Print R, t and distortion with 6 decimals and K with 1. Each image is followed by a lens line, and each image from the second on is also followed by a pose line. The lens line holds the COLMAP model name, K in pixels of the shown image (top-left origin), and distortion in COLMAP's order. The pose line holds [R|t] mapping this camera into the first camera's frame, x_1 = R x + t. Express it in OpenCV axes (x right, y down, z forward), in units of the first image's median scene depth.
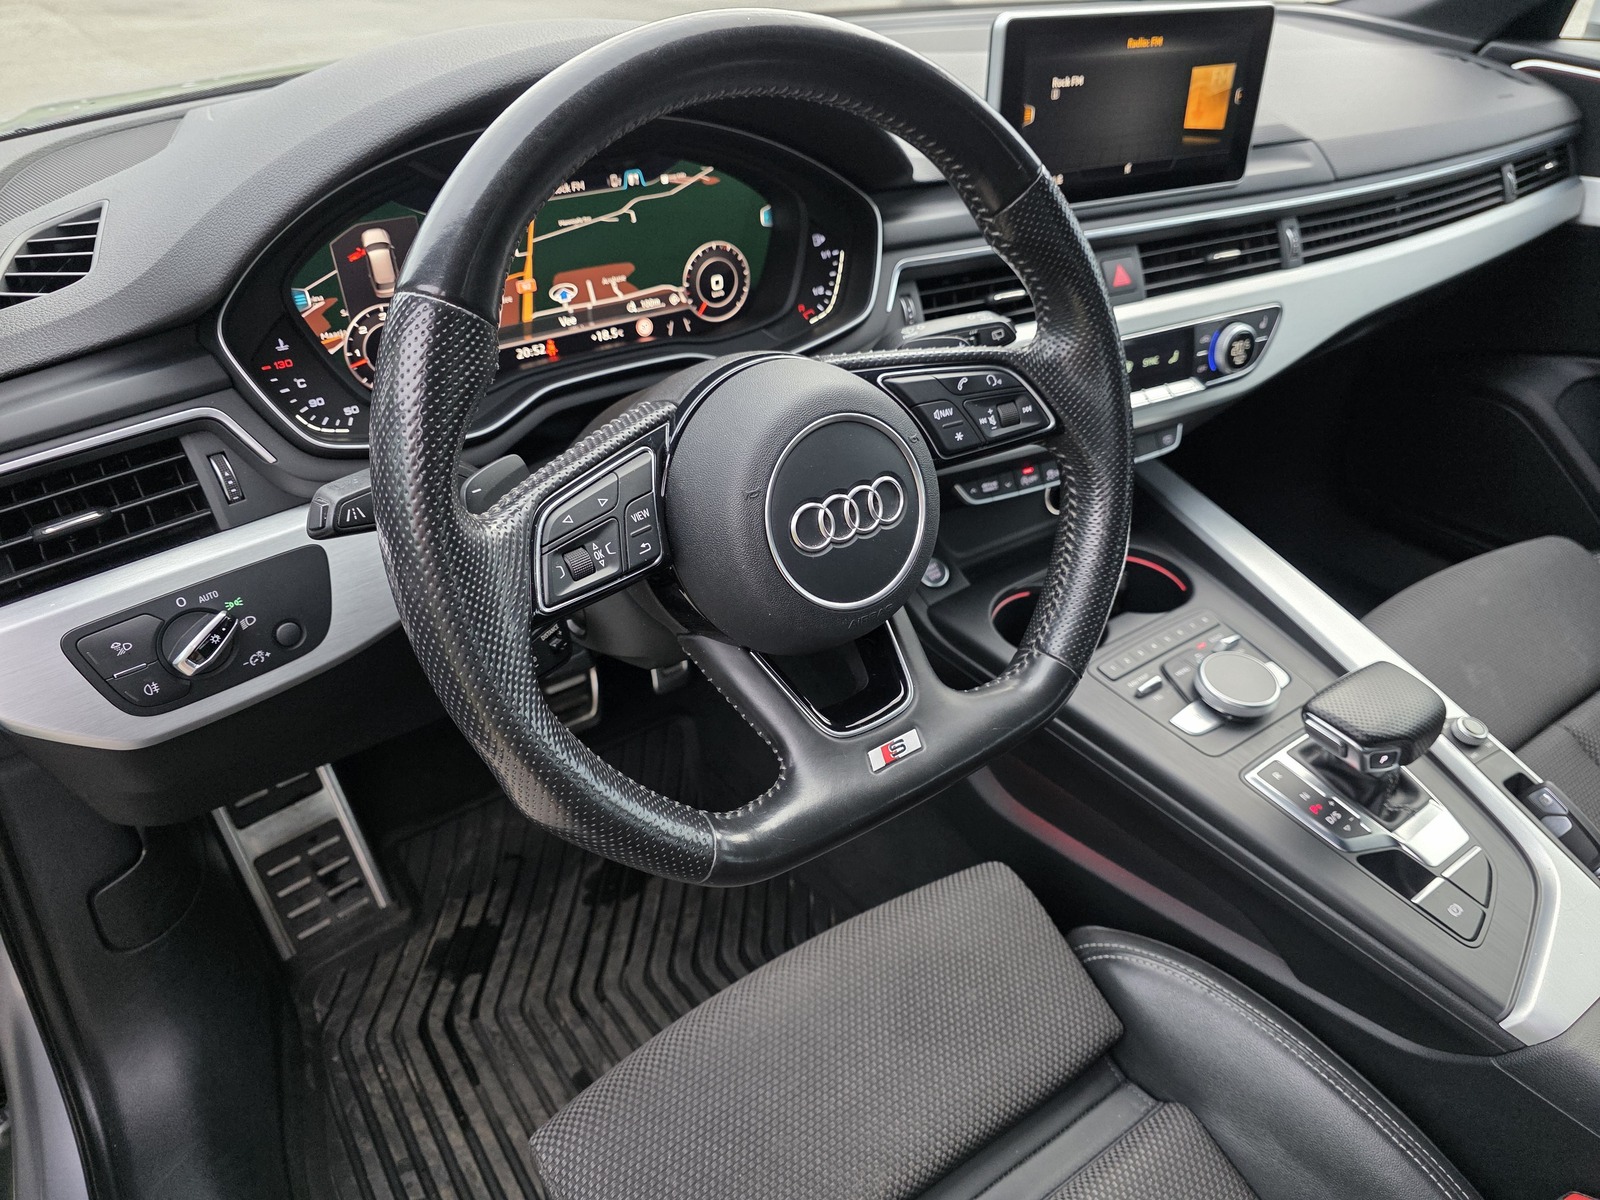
lens RADIAL K [[1082.3, 0, 796.9], [0, 1082.3, 603.9], [0, 0, 1]] dist [0.055494, -0.094097]
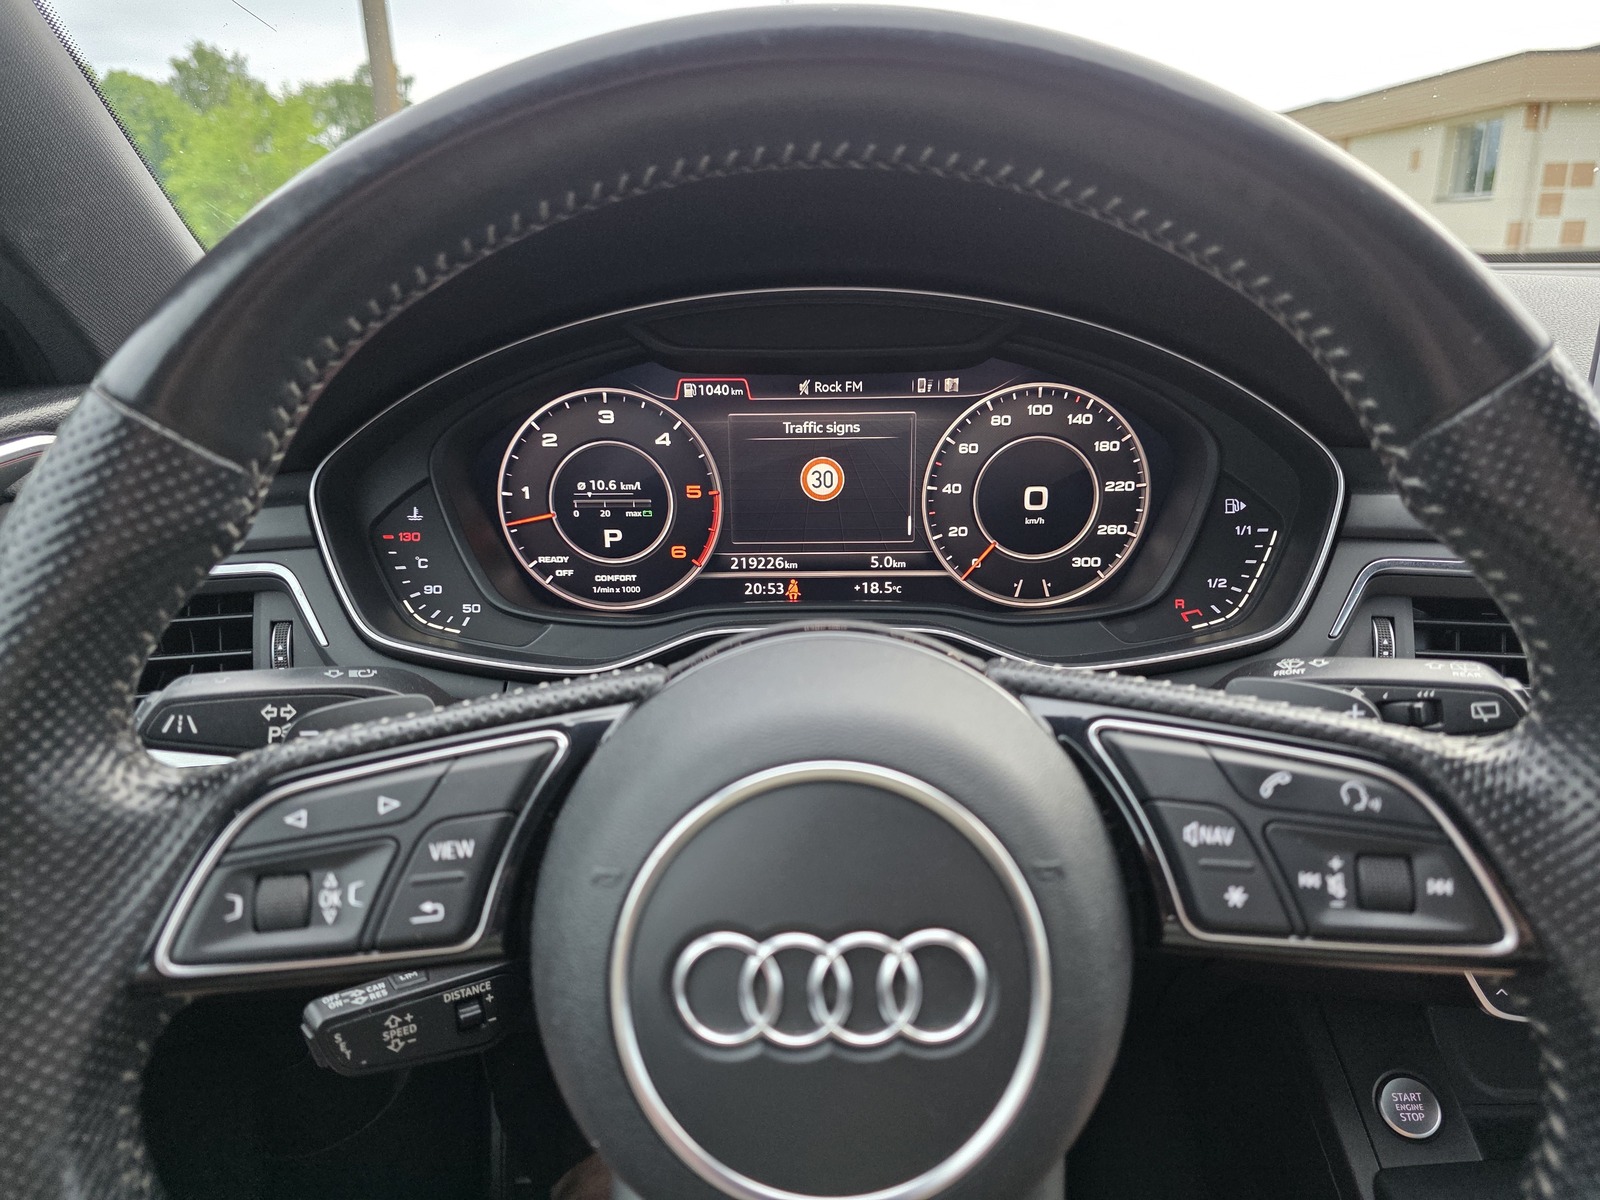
lens RADIAL K [[1092.3, 0, 791.3], [0, 1092.3, 594.6], [0, 0, 1]] dist [0.053807, -0.059484]
pose [[0.808451, 0.173026, -0.562556, 0.187544], [-0.315662, 0.934183, -0.166311, -0.110092], [0.496755, 0.312031, 0.809859, 0.406771]]
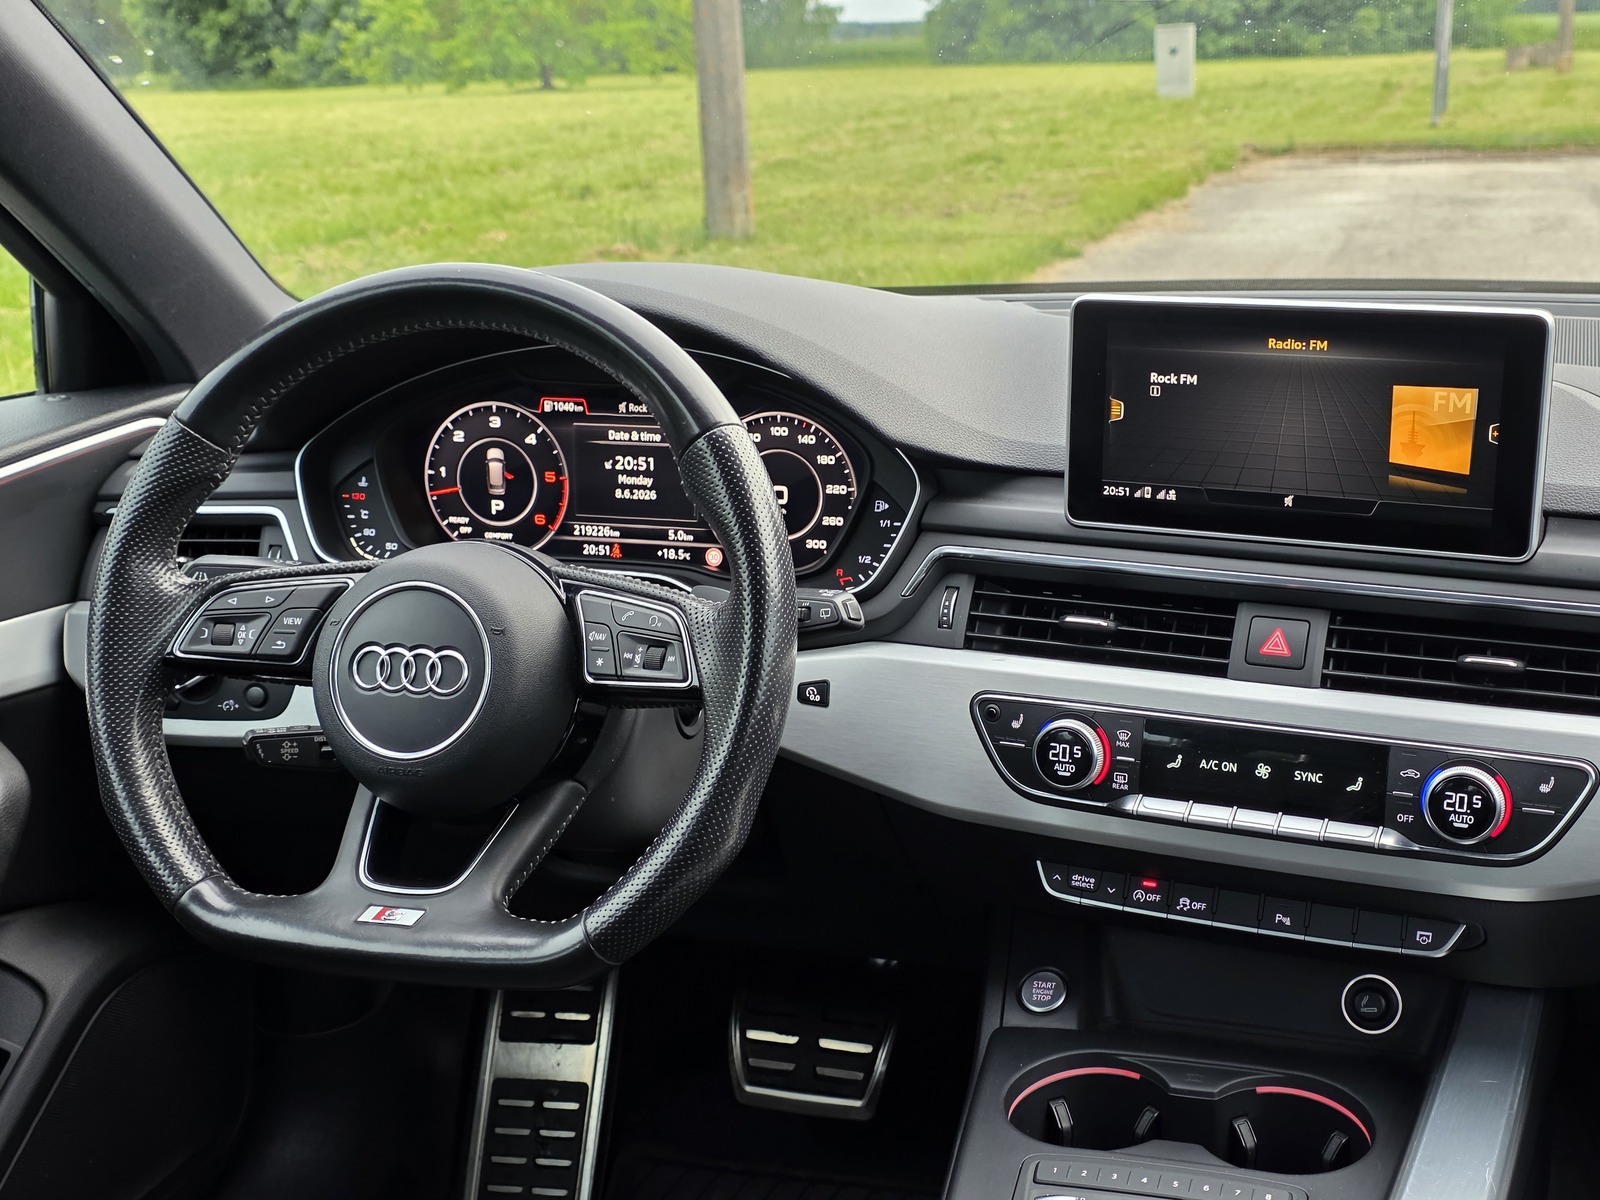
lens RADIAL K [[2082.3, 0, 800.0], [0, 2082.3, 600.0], [0, 0, 1]] dist [0.158620, -0.561822]
pose [[0.601205, 0.195233, -0.774879, 1.378382], [-0.423619, 0.900092, -0.101893, -0.070940], [0.677569, 0.389512, 0.623844, -0.069155]]
